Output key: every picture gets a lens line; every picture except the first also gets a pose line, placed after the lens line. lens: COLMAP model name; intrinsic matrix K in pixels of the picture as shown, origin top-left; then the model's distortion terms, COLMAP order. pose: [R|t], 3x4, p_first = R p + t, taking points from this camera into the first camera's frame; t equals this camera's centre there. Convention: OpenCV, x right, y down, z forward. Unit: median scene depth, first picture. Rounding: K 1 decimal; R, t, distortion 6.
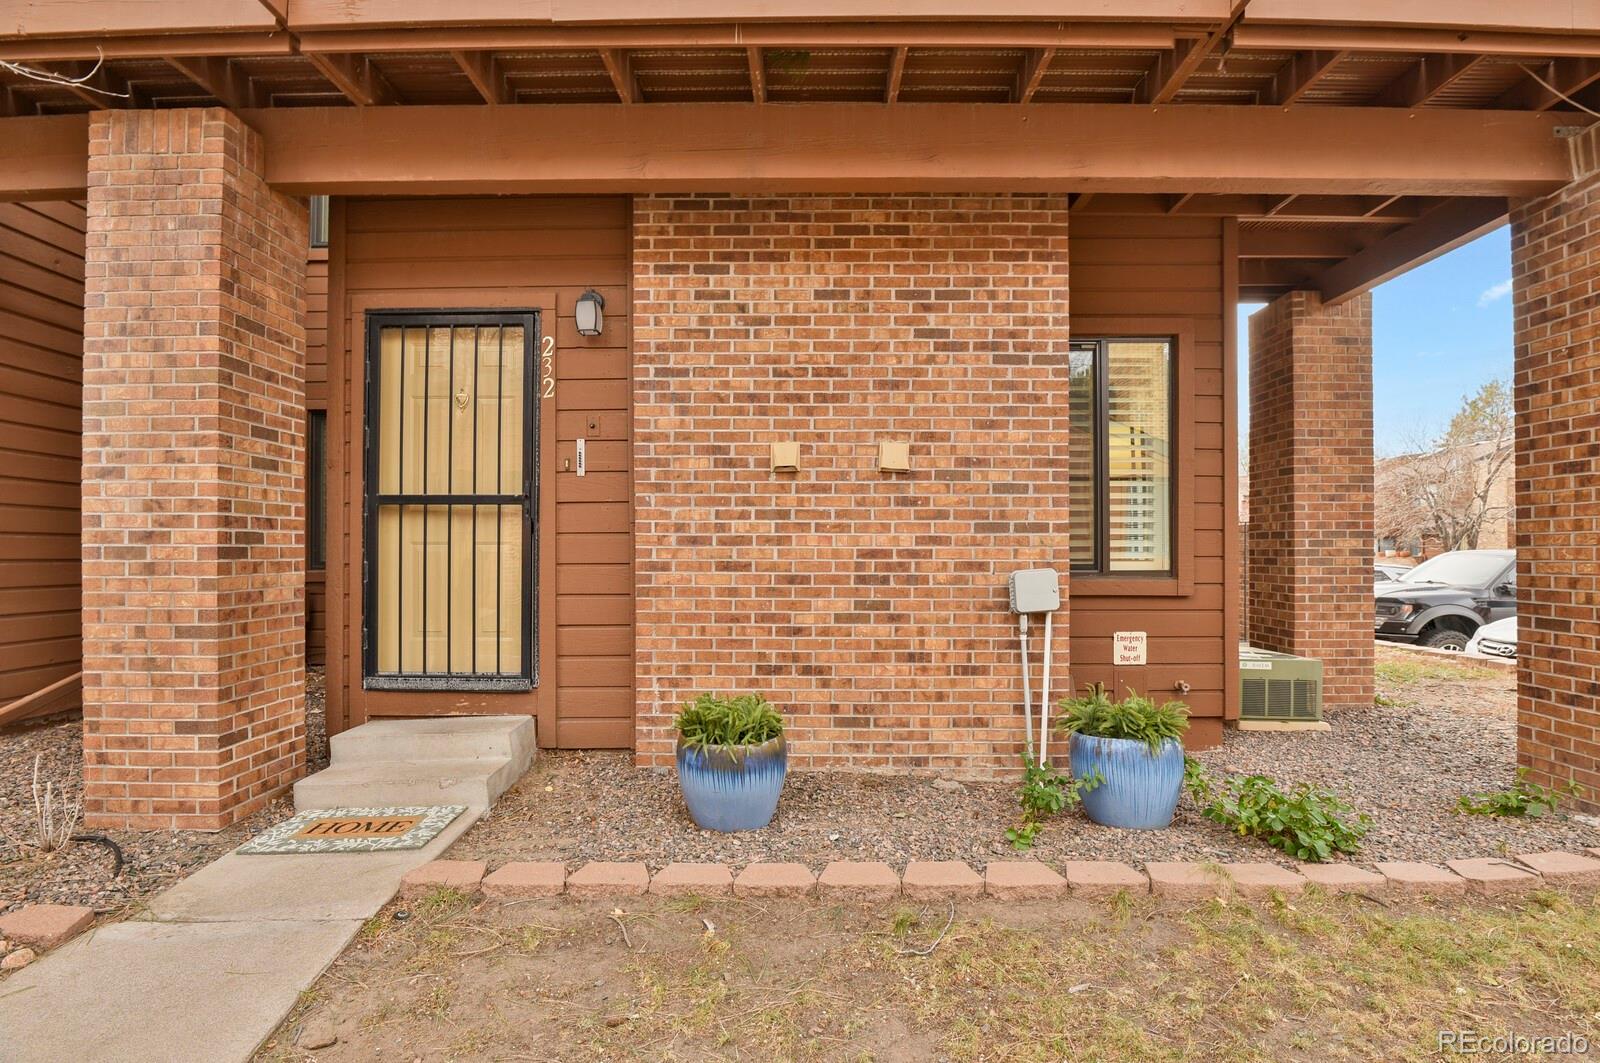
lens RADIAL K [[779.1, 0, 795.4], [0, 779.1, 524.2], [0, 0, 1]] dist [-0.028032, -0.003626]
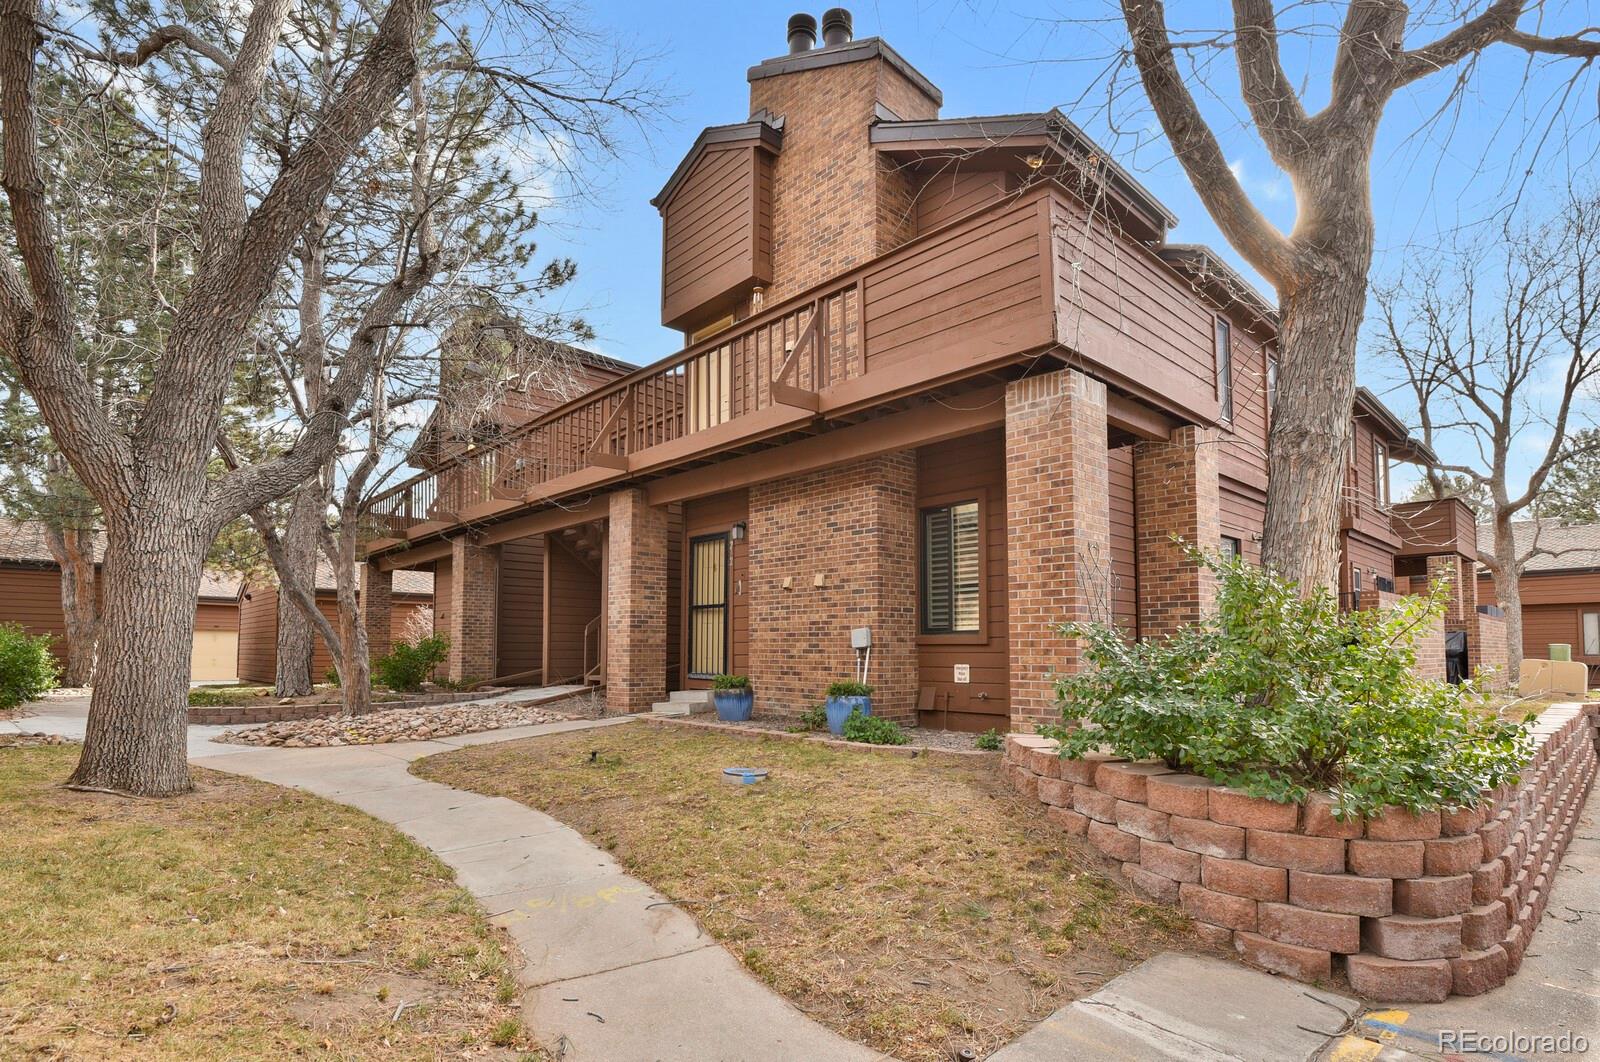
lens RADIAL K [[779.1, 0, 799.4], [0, 779.1, 540.0], [0, 0, 1]] dist [-0.028032, -0.003626]
pose [[0.689012, -0.100256, -0.717782, 1.741010], [0.023231, 0.992932, -0.116388, 0.060812], [0.724377, 0.063518, 0.686472, -0.626353]]
